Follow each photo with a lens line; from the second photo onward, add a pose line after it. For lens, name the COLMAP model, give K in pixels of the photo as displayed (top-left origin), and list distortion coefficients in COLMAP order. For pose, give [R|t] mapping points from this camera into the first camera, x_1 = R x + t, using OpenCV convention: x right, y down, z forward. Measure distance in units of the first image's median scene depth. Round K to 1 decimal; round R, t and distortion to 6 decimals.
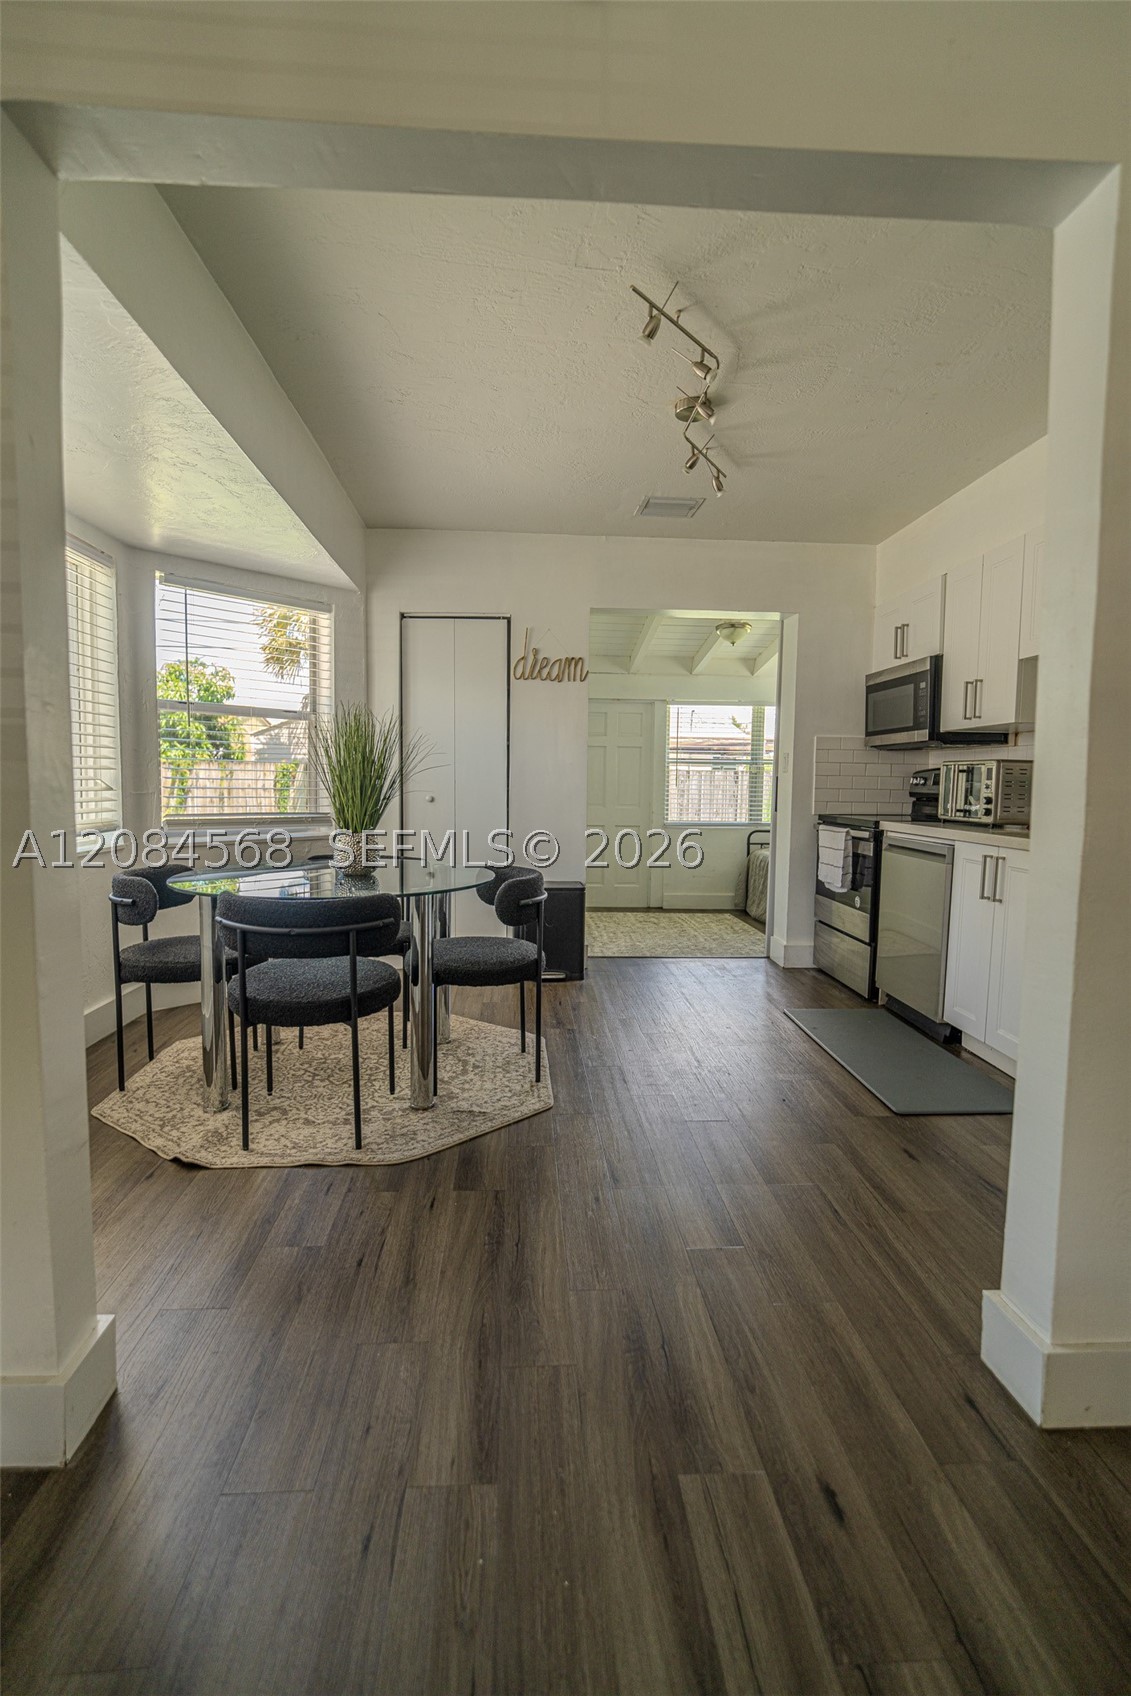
lens RADIAL K [[830.8, 0, 573.9], [0, 830.8, 843.4], [0, 0, 1]] dist [-0.005461, 0.006369]
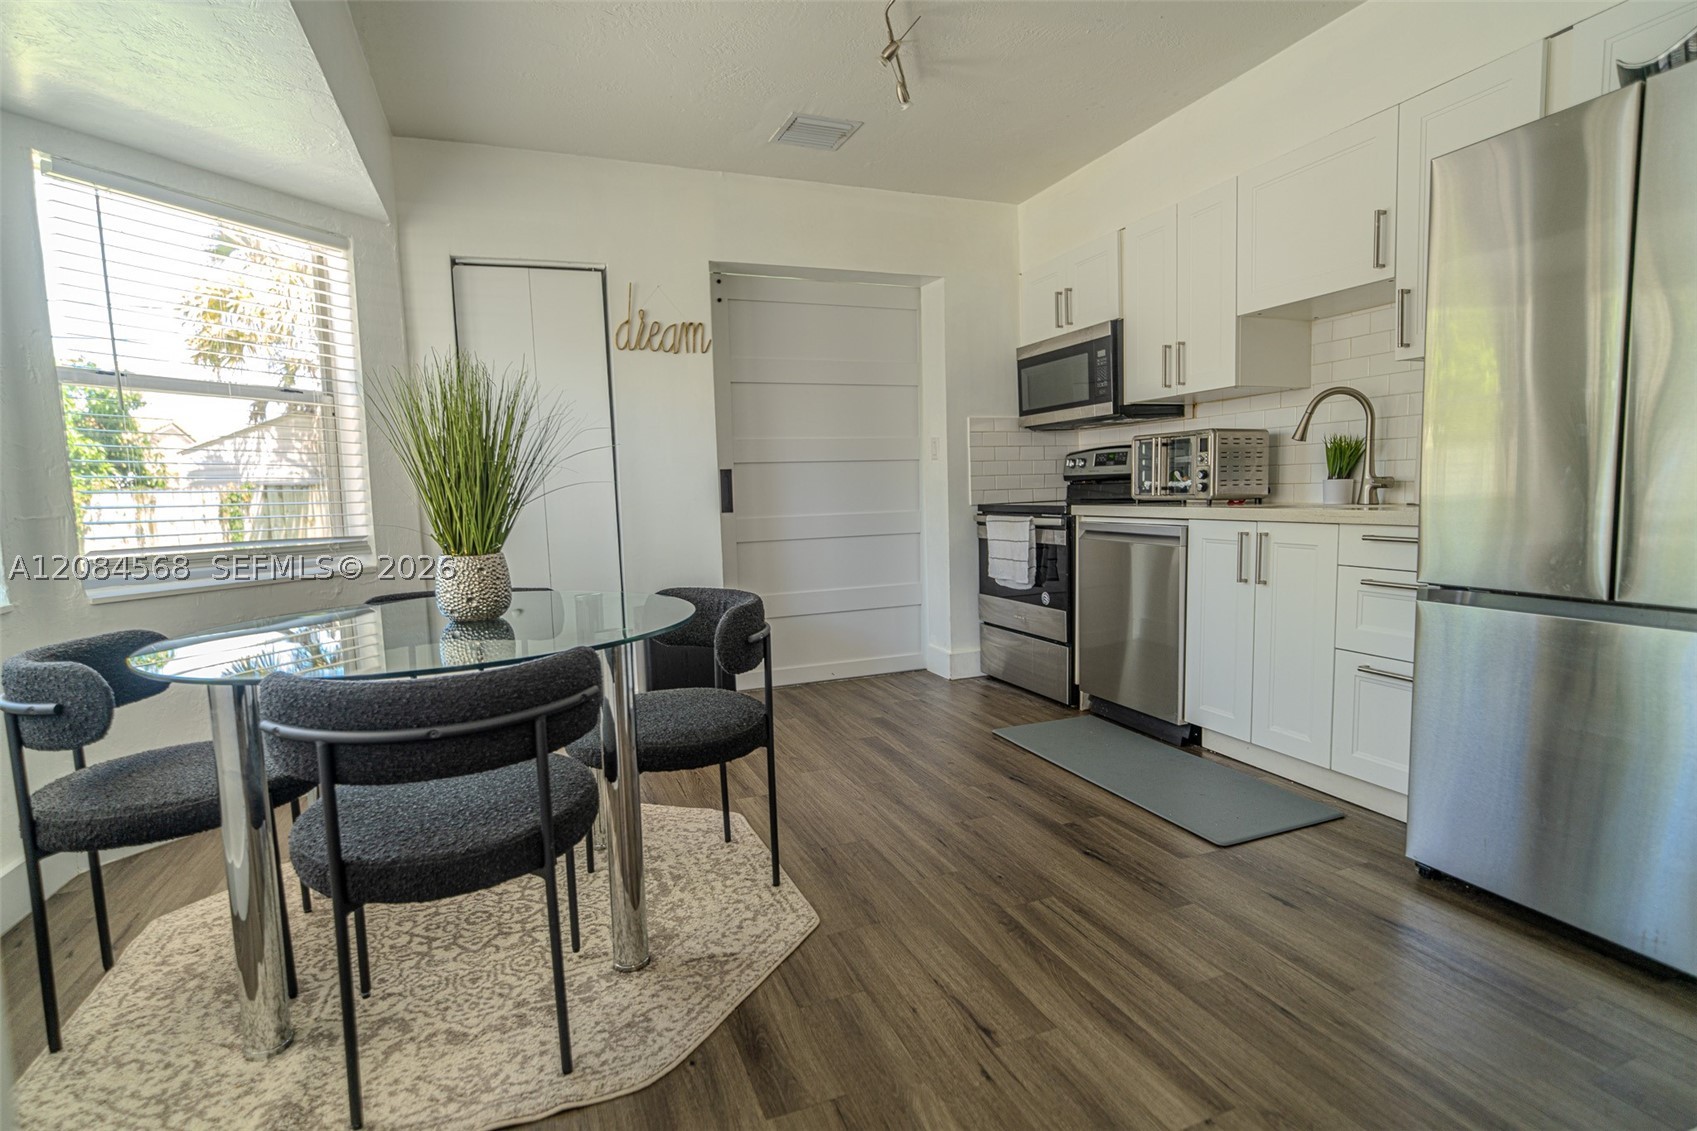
lens RADIAL K [[831.3, 0, 844.7], [0, 831.3, 564.0], [0, 0, 1]] dist [-0.005461, 0.006369]
pose [[0.949314, -0.071551, 0.306076, -0.166936], [0.068228, 0.997437, 0.021556, -0.000224], [-0.306834, 0.000420, 0.951763, 0.268292]]
